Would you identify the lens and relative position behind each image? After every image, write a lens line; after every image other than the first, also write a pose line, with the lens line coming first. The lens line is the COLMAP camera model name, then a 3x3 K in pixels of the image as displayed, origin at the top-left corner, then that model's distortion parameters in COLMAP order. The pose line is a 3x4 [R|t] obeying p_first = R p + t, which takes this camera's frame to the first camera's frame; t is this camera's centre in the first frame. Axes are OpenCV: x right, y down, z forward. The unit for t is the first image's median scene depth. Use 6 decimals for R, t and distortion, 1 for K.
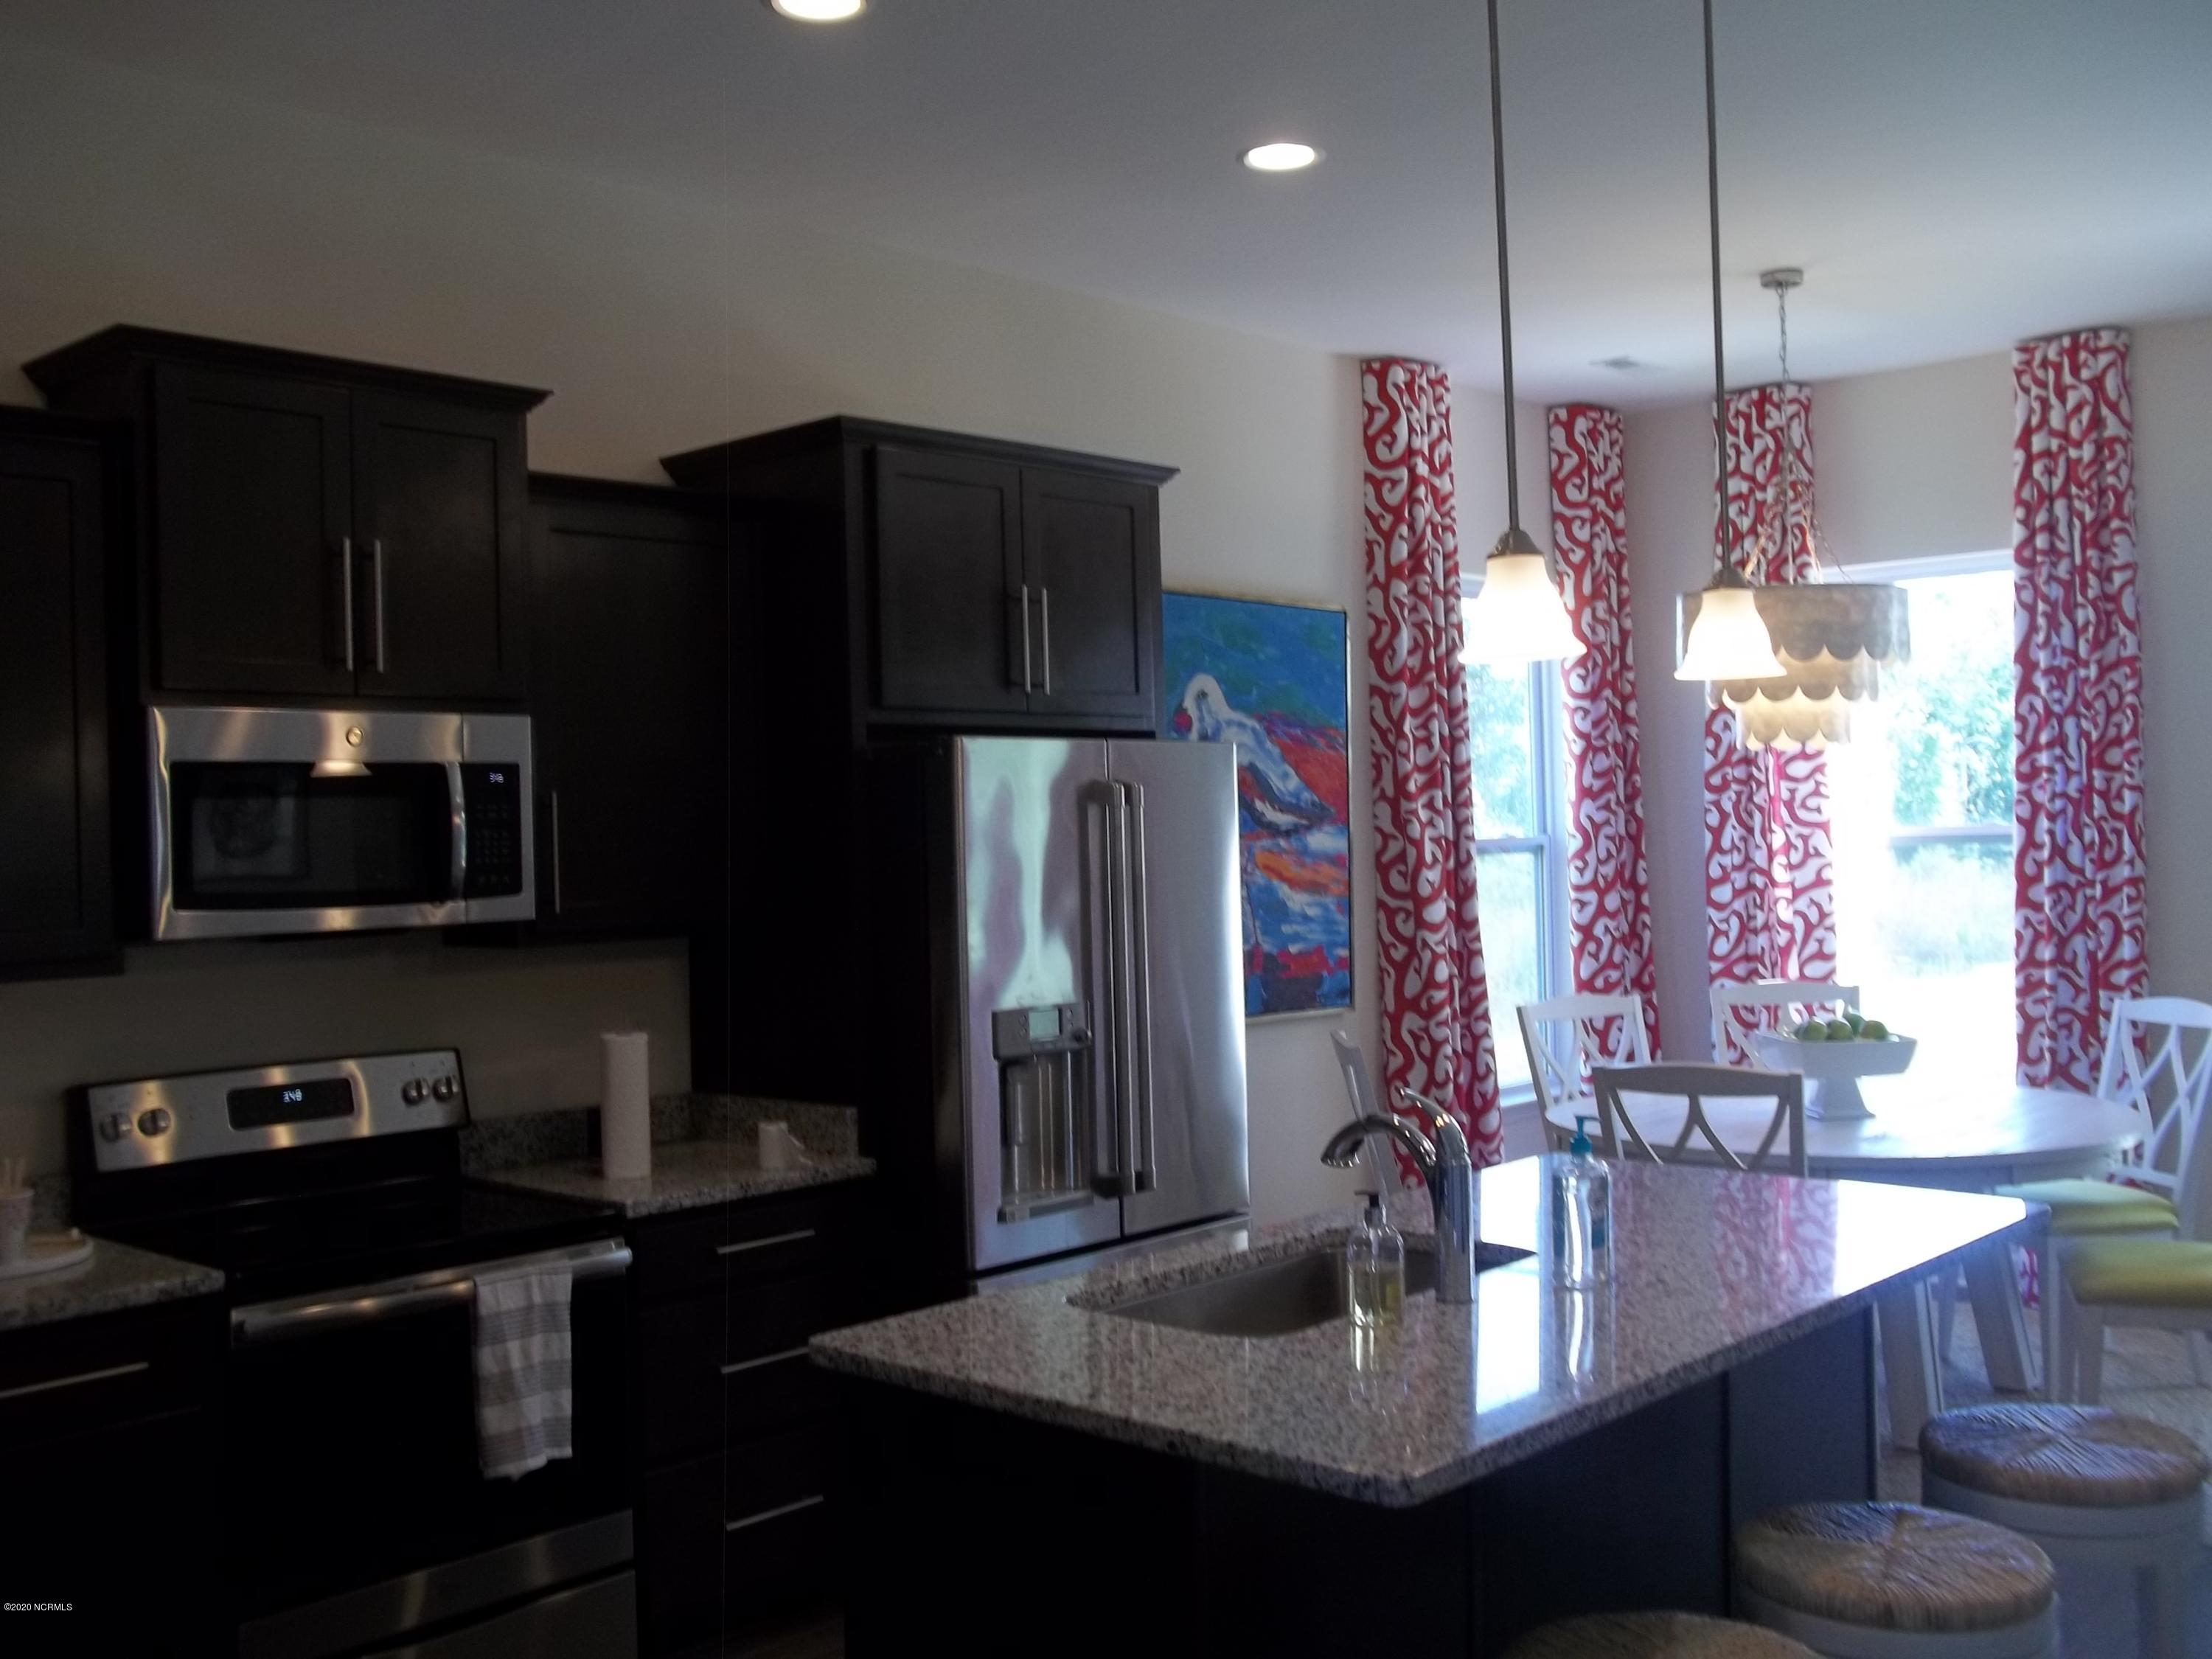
lens RADIAL K [[2120.6, 0, 1107.2], [0, 2120.6, 825.6], [0, 0, 1]] dist [-0.025791, 0.000000]
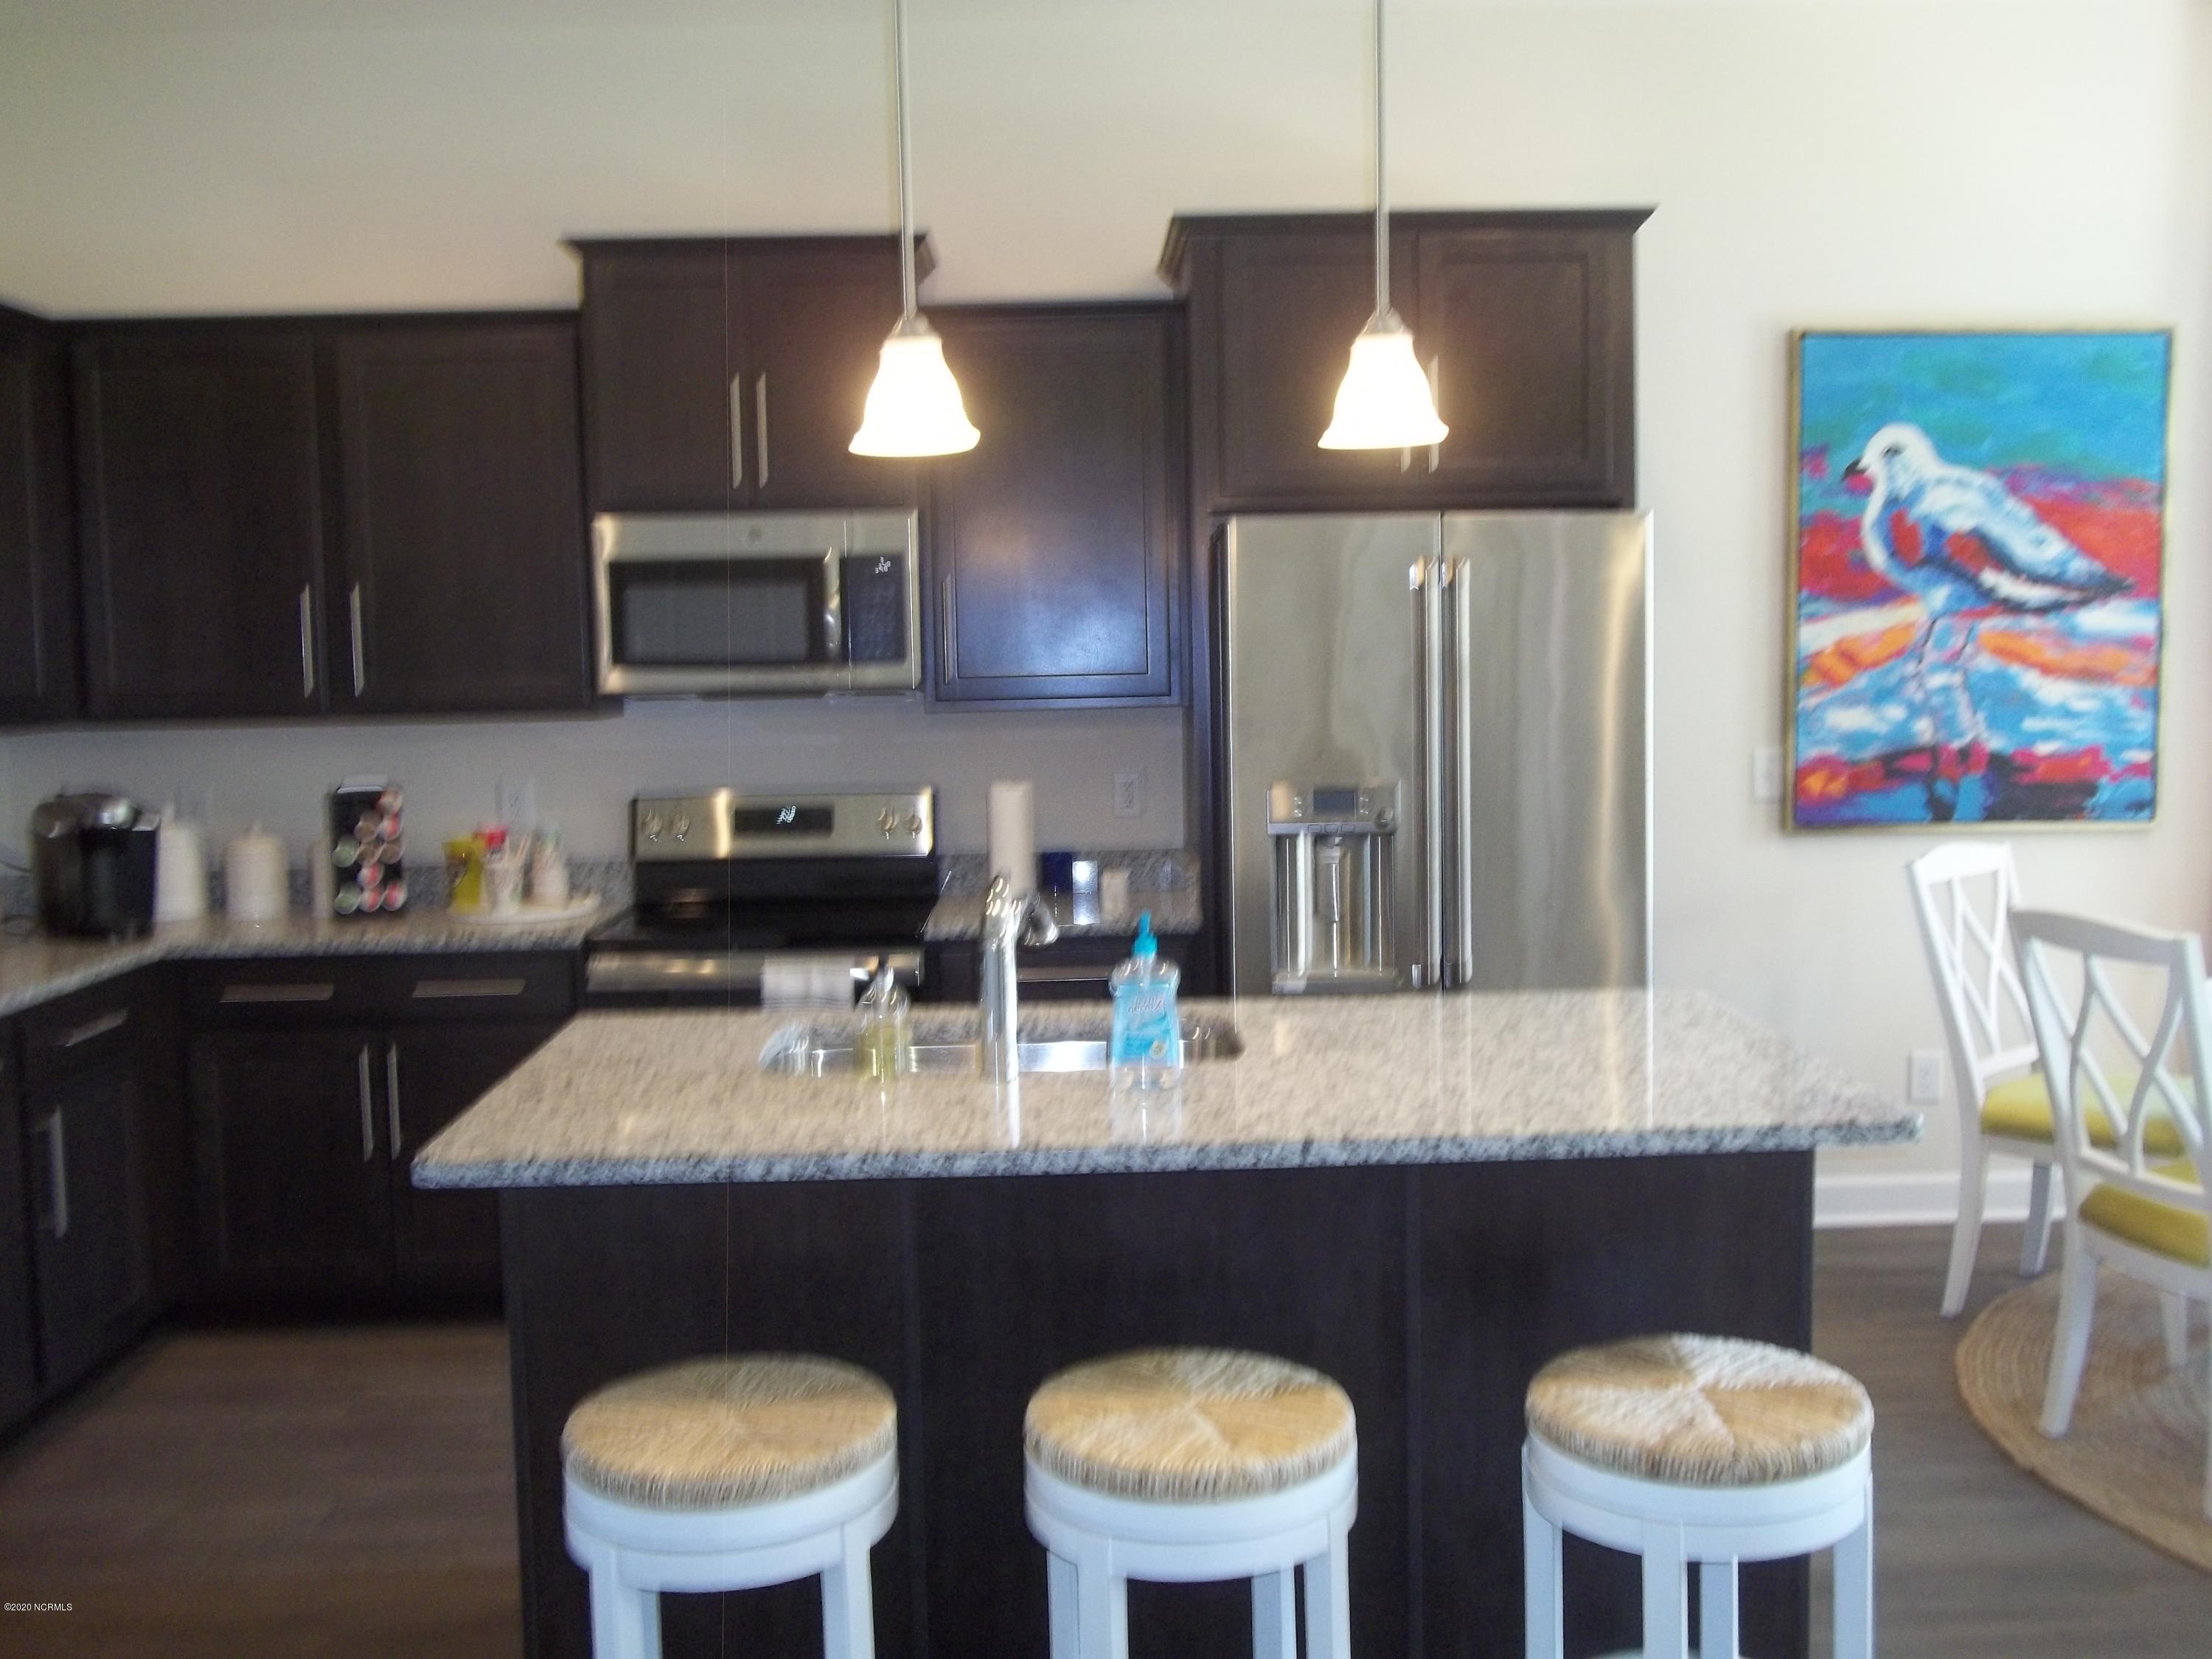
lens RADIAL K [[2120.6, 0, 1104.0], [0, 2120.6, 822.8], [0, 0, 1]] dist [-0.025791, 0.000000]
pose [[0.704397, 0.074589, -0.705876, 0.418258], [0.004041, 0.994026, 0.109071, -0.005225], [0.709794, -0.079682, 0.699888, 0.147552]]
